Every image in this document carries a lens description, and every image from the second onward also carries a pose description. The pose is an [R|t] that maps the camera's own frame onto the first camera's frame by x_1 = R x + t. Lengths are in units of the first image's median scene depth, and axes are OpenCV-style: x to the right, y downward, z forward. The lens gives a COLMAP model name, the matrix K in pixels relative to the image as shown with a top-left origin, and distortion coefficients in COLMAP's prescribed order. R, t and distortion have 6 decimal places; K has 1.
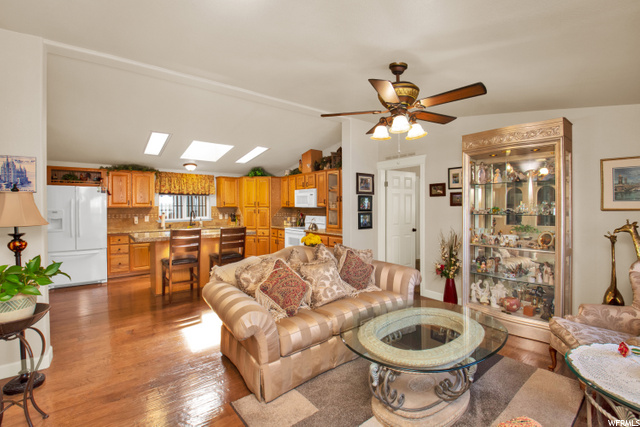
lens RADIAL K [[281.5, 0, 325.2], [0, 281.5, 209.8], [0, 0, 1]] dist [-0.017689, -0.009847]
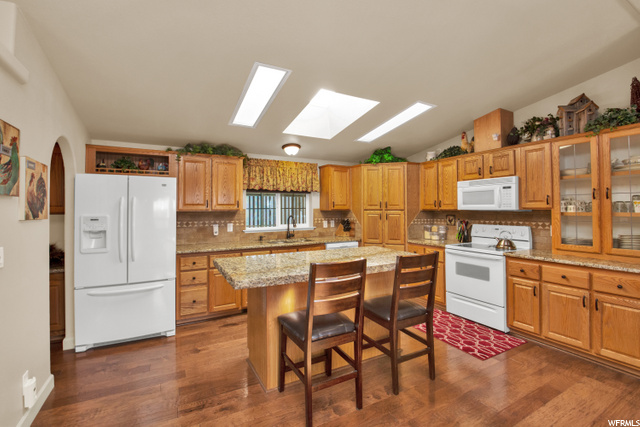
lens RADIAL K [[281.5, 0, 323.0], [0, 281.5, 208.0], [0, 0, 1]] dist [-0.017689, -0.009847]
pose [[0.982054, -0.003078, -0.188574, -0.302854], [-0.000032, 0.999864, -0.016486, -0.004088], [0.188599, 0.016196, 0.981921, 0.390743]]
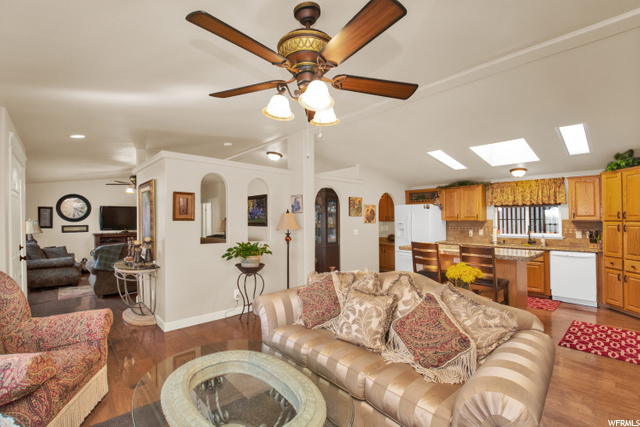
lens RADIAL K [[281.5, 0, 313.6], [0, 281.5, 210.5], [0, 0, 1]] dist [-0.017689, -0.009847]
pose [[0.043051, -0.031915, -0.998563, 0.350156], [-0.014282, 0.999368, -0.032557, -0.004674], [0.998971, 0.015663, 0.042568, 0.378628]]
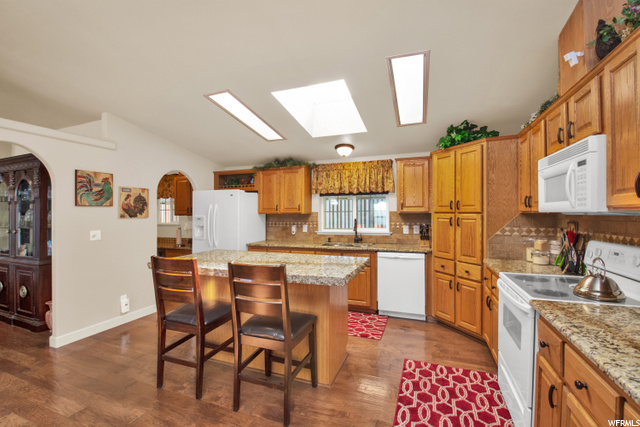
lens RADIAL K [[281.5, 0, 311.6], [0, 281.5, 211.5], [0, 0, 1]] dist [-0.017689, -0.009847]
pose [[0.494747, -0.007206, -0.869007, 0.044818], [-0.007270, 0.999896, -0.012430, -0.004762], [0.869007, 0.012468, 0.494643, 0.665946]]
